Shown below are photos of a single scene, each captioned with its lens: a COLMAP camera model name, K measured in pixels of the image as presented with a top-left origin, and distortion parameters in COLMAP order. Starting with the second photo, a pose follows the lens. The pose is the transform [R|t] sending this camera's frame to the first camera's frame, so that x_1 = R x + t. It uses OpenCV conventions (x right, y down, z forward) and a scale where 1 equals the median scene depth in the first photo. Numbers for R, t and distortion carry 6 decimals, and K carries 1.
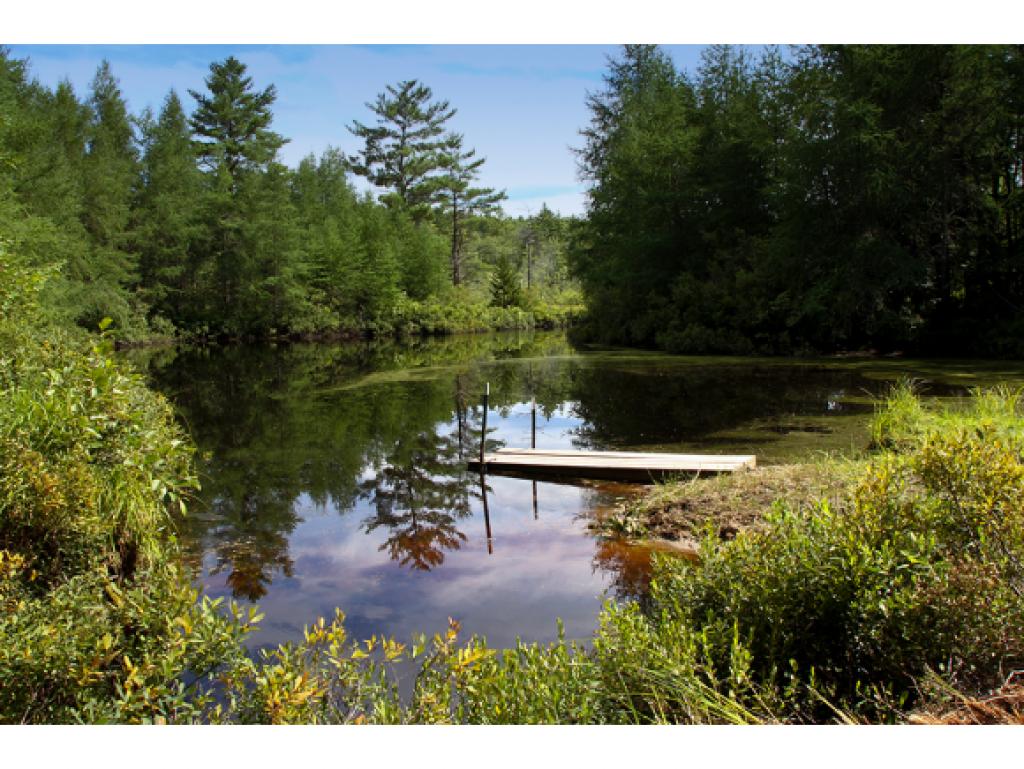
lens RADIAL K [[933.9, 0, 512.0], [0, 933.9, 384.5], [0, 0, 1]] dist [-0.082013, 0.008639]
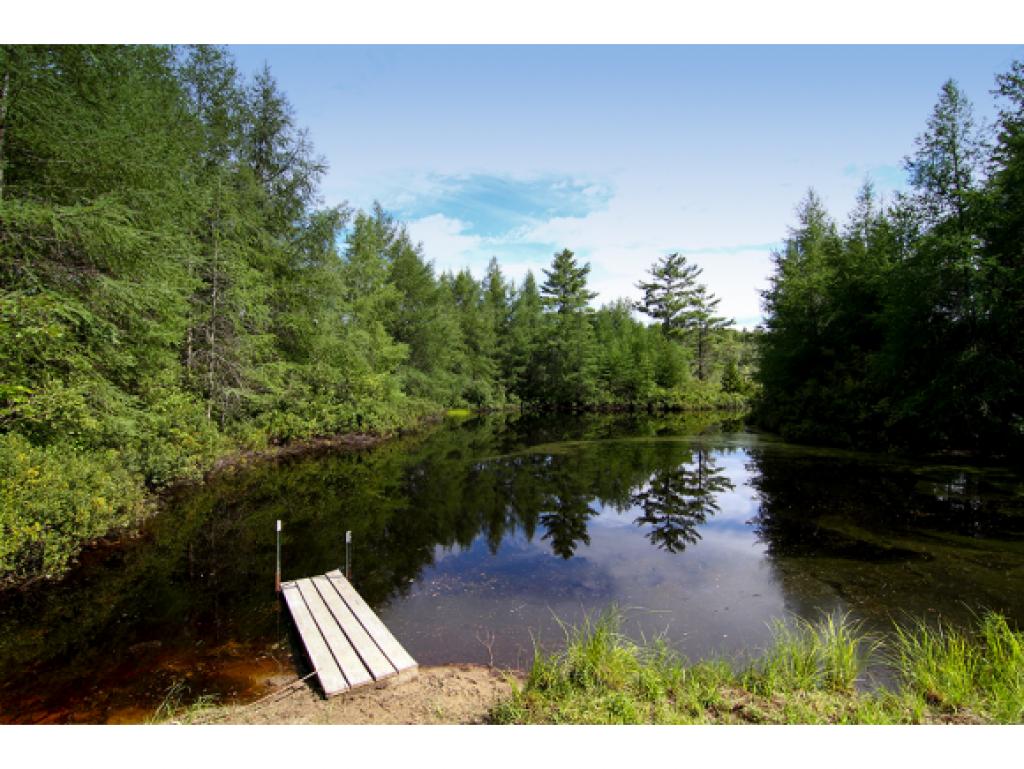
lens RADIAL K [[519.8, 0, 519.6], [0, 519.8, 395.5], [0, 0, 1]] dist [0.001613, -0.017969]
pose [[0.899552, 0.027154, -0.435969, 0.062553], [-0.054373, 0.997264, -0.050076, -0.016974], [0.433417, 0.068751, 0.898567, 0.072076]]
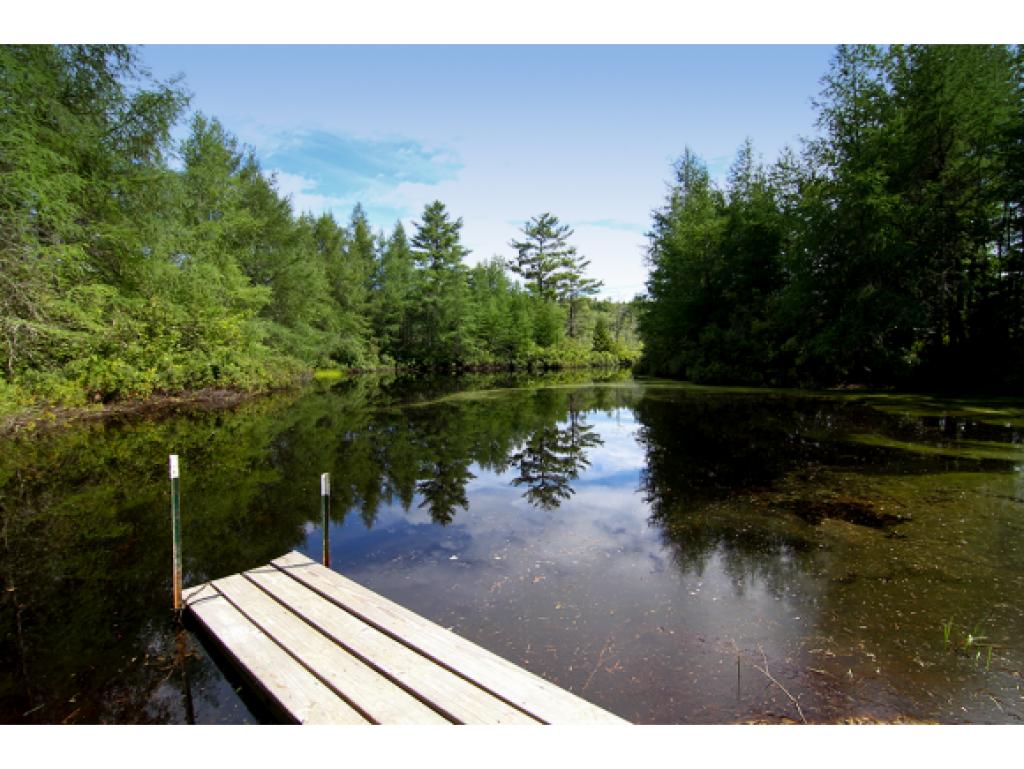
lens RADIAL K [[519.8, 0, 519.6], [0, 519.8, 395.5], [0, 0, 1]] dist [0.001613, -0.017969]
pose [[0.982583, 0.022872, -0.184411, 0.025638], [-0.023241, 0.999730, 0.000164, -0.004691], [0.184365, 0.004125, 0.982849, 0.098071]]
